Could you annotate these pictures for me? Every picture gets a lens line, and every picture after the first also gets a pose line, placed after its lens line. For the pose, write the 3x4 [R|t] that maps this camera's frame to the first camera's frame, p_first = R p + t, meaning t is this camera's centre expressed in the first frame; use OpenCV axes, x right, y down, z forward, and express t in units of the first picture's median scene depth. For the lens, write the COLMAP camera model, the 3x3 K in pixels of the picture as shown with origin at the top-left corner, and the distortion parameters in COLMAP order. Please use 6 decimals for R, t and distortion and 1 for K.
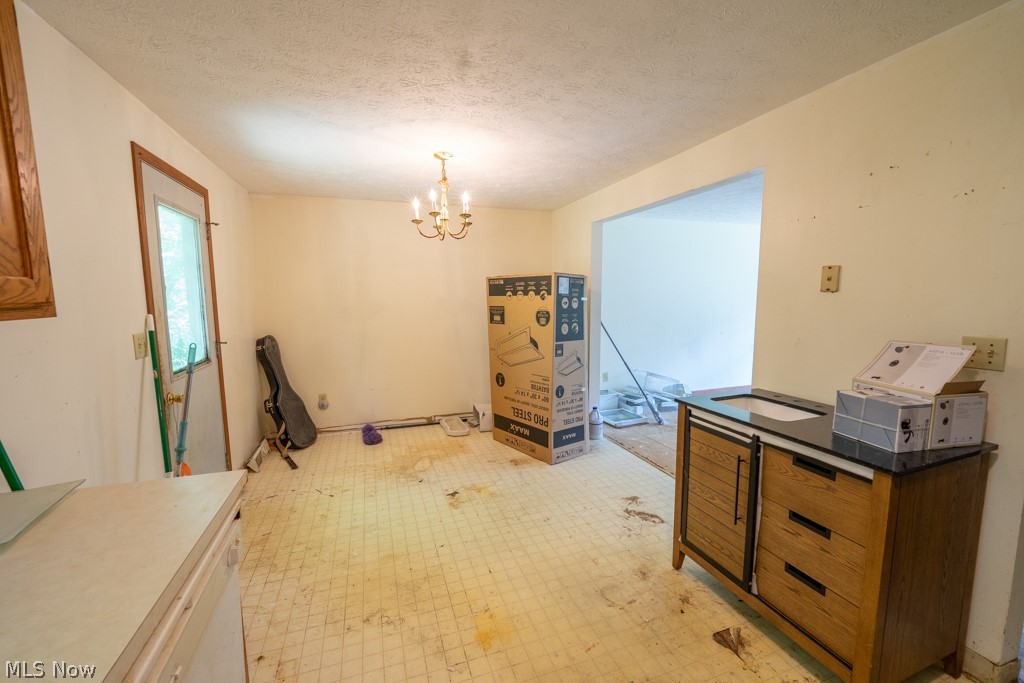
lens RADIAL K [[413.6, 0, 512.9], [0, 413.6, 343.3], [0, 0, 1]] dist [-0.007987, -0.002608]
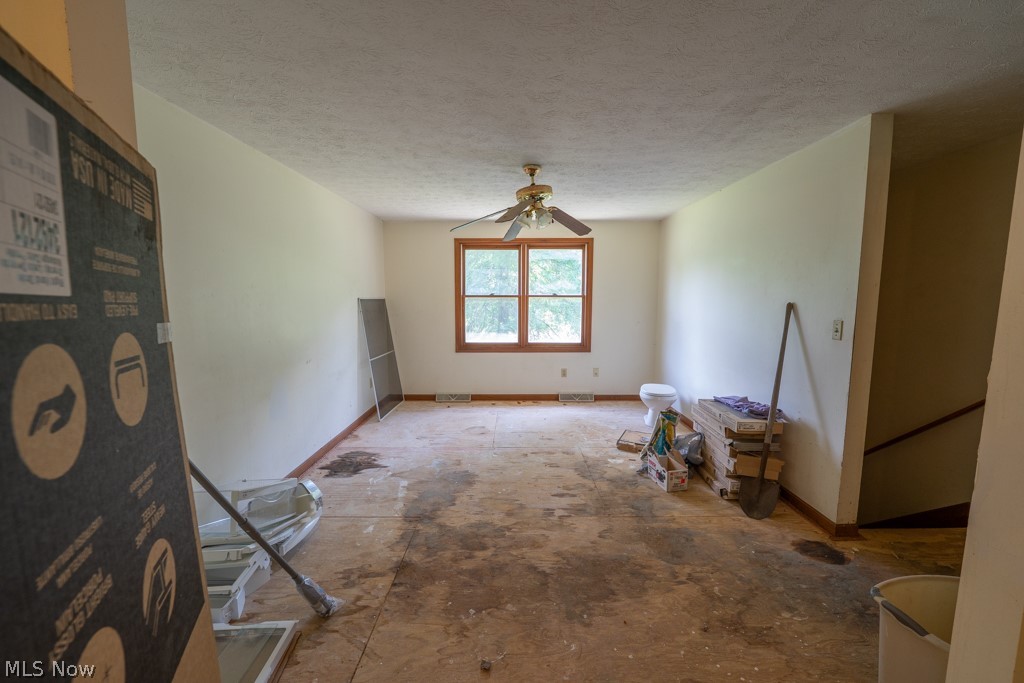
lens RADIAL K [[413.6, 0, 511.1], [0, 413.6, 342.3], [0, 0, 1]] dist [-0.007987, -0.002608]
pose [[0.330166, -0.103146, 0.938270, 0.106459], [0.108496, 0.991571, 0.070827, -0.137412], [-0.937667, 0.078414, 0.338574, 1.142713]]
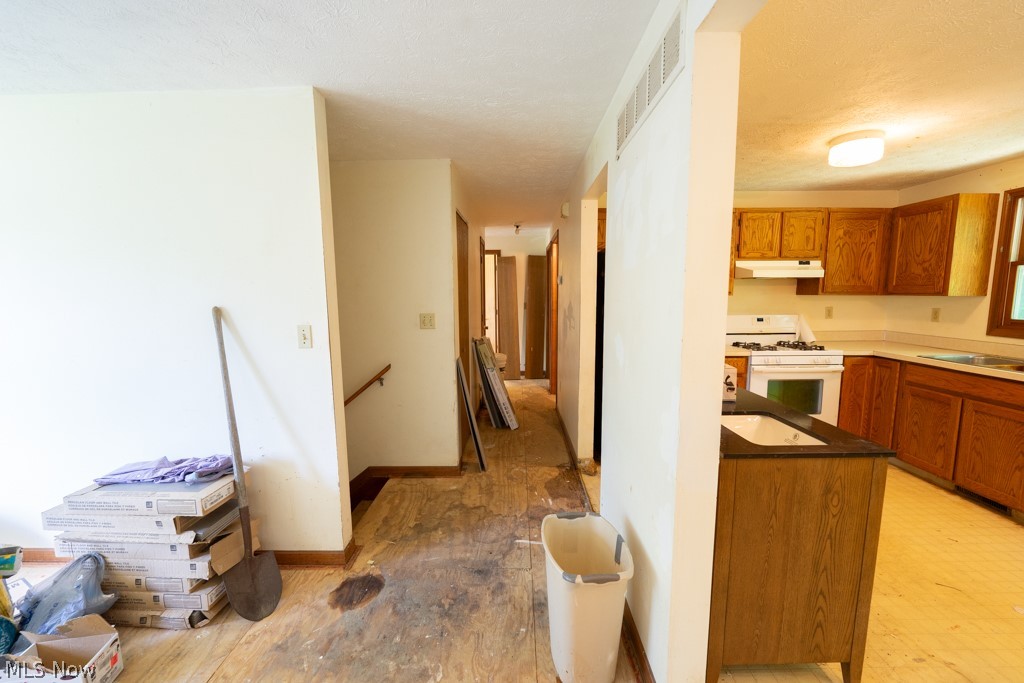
lens RADIAL K [[413.6, 0, 512.1], [0, 413.6, 342.8], [0, 0, 1]] dist [-0.007987, -0.002608]
pose [[-0.941654, -0.025474, 0.335618, 0.576726], [0.053951, 0.972815, 0.225210, -0.162542], [-0.332231, 0.230177, -0.914681, 1.348013]]
